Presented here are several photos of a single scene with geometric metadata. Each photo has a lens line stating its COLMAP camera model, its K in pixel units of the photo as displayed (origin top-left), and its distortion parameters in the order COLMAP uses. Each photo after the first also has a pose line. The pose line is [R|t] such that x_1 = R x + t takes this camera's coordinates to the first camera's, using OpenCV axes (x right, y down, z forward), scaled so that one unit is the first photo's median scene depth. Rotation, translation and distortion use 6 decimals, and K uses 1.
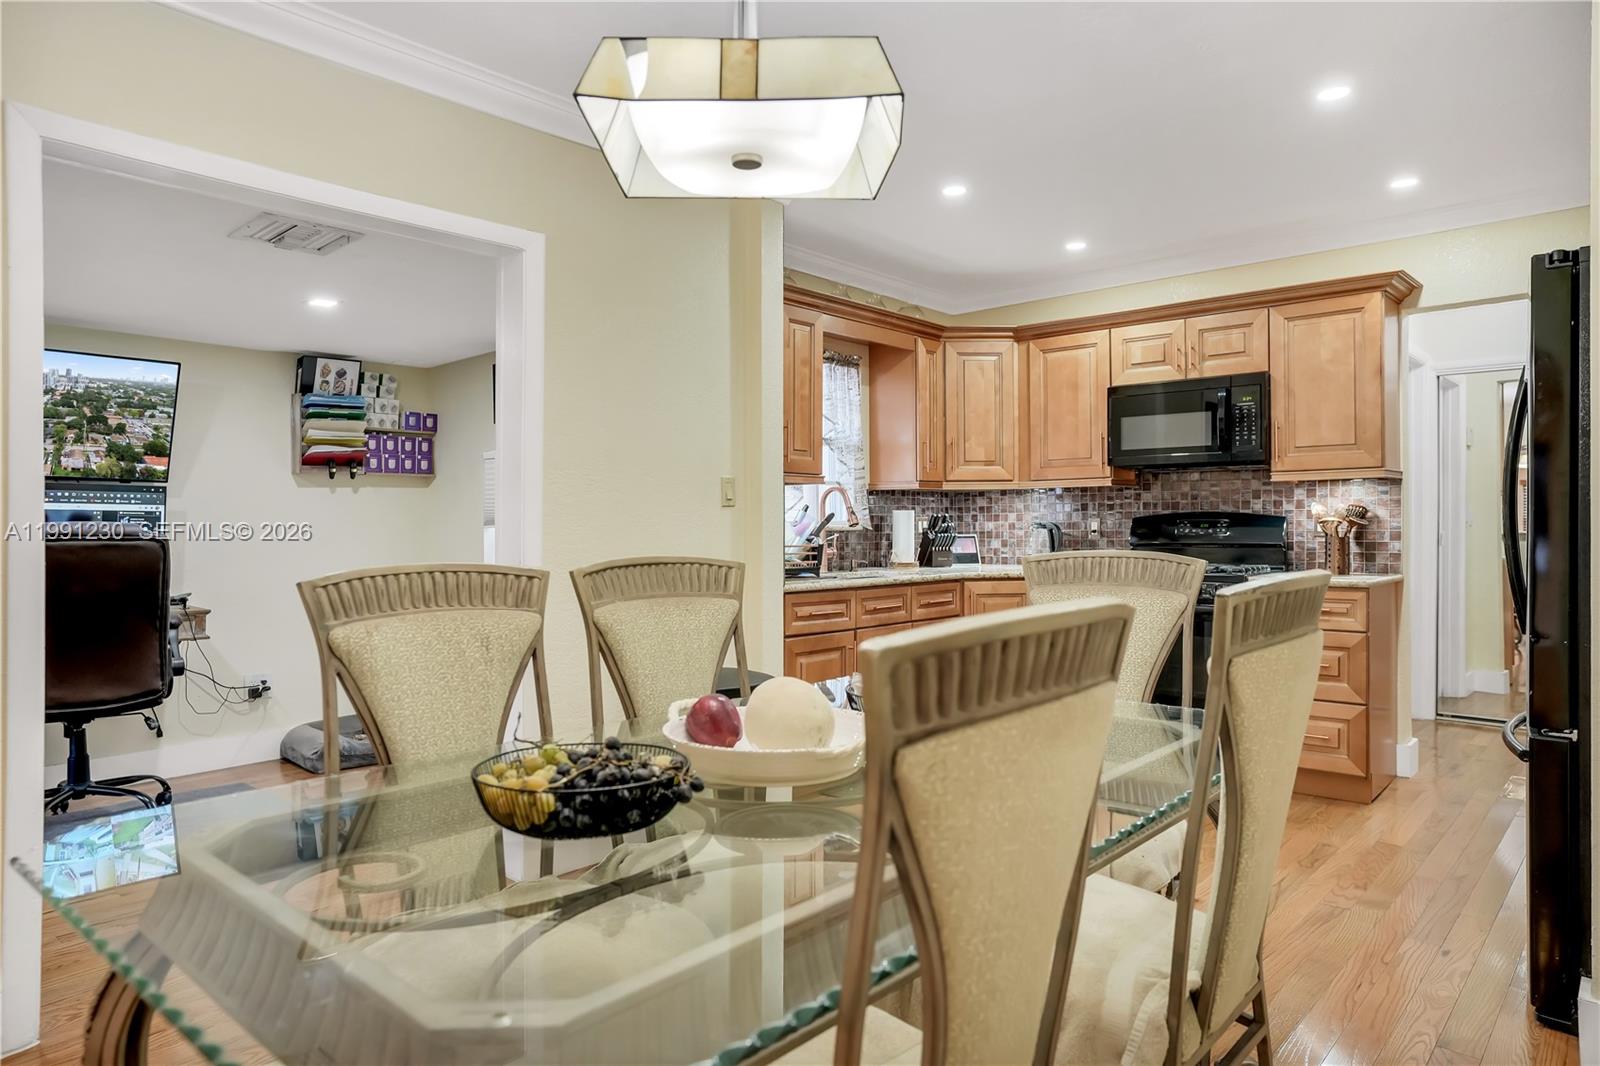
lens RADIAL K [[1001.9, 0, 727.4], [0, 1001.9, 530.8], [0, 0, 1]] dist [-0.000161, -0.000031]
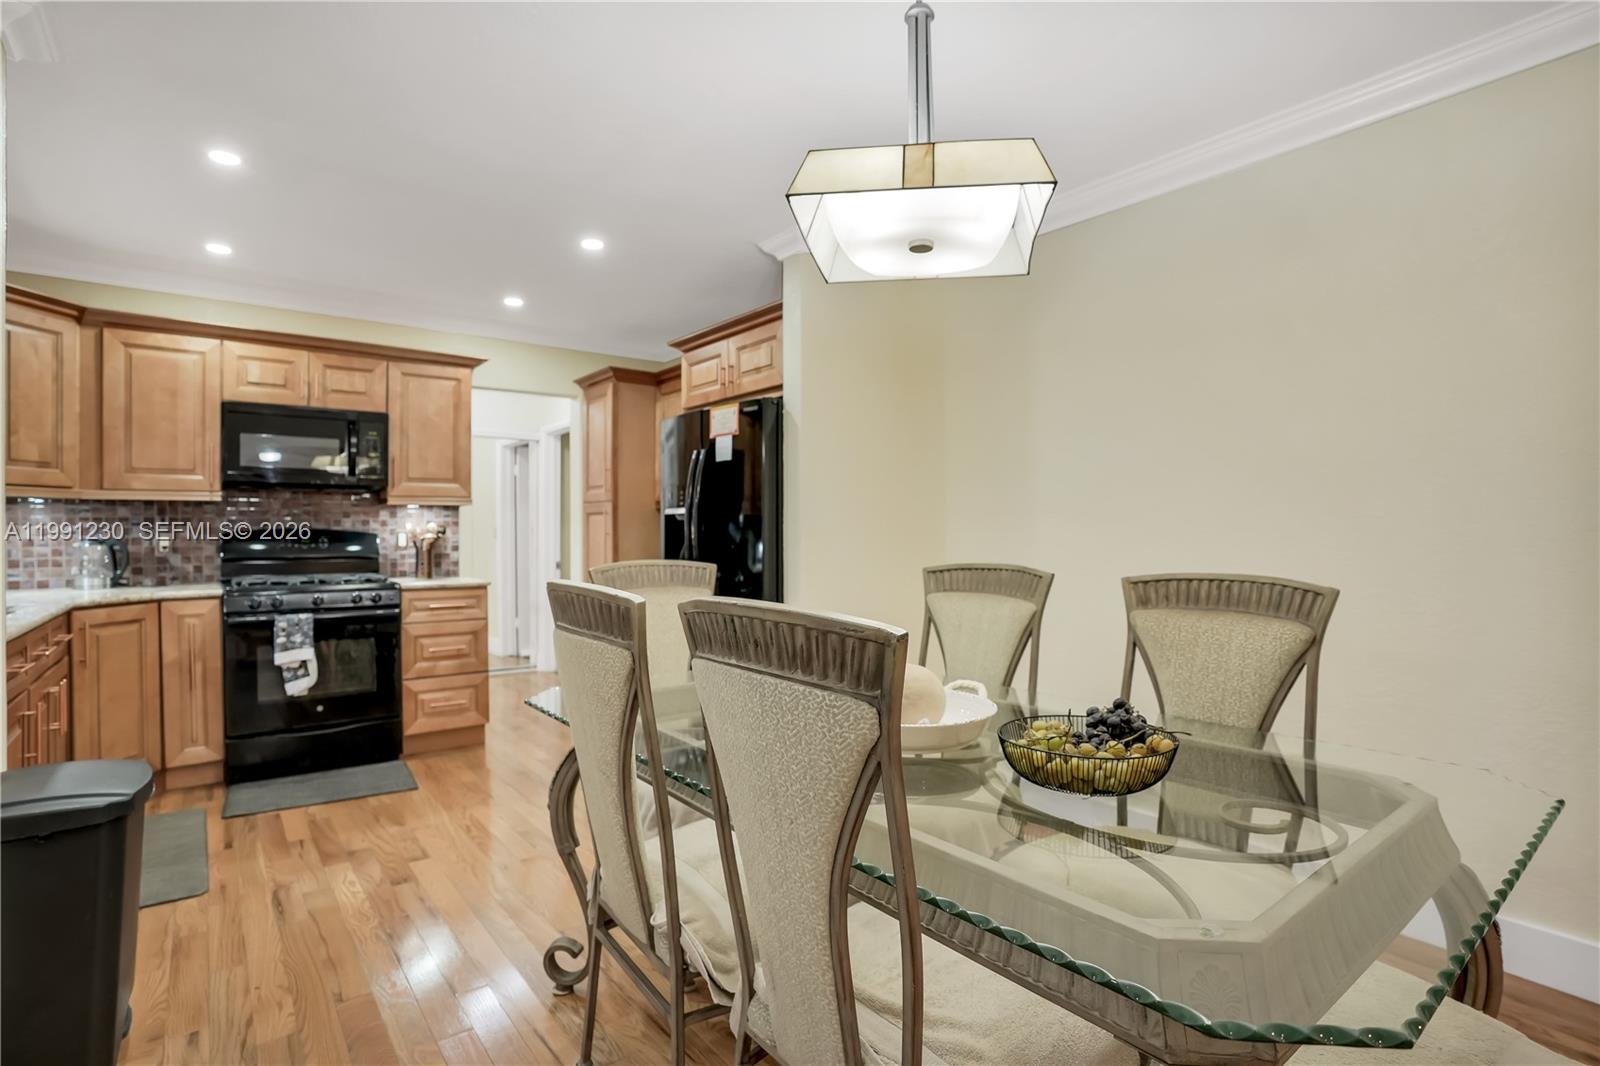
lens RADIAL K [[800.4, 0, 800.0], [0, 800.4, 533.0], [0, 0, 1]] dist [0.000267, 0.000422]
pose [[0.164629, 0.004722, 0.986344, -0.313857], [0.005141, 0.999971, -0.005645, -0.006529], [-0.986342, 0.006001, 0.164600, 0.332590]]
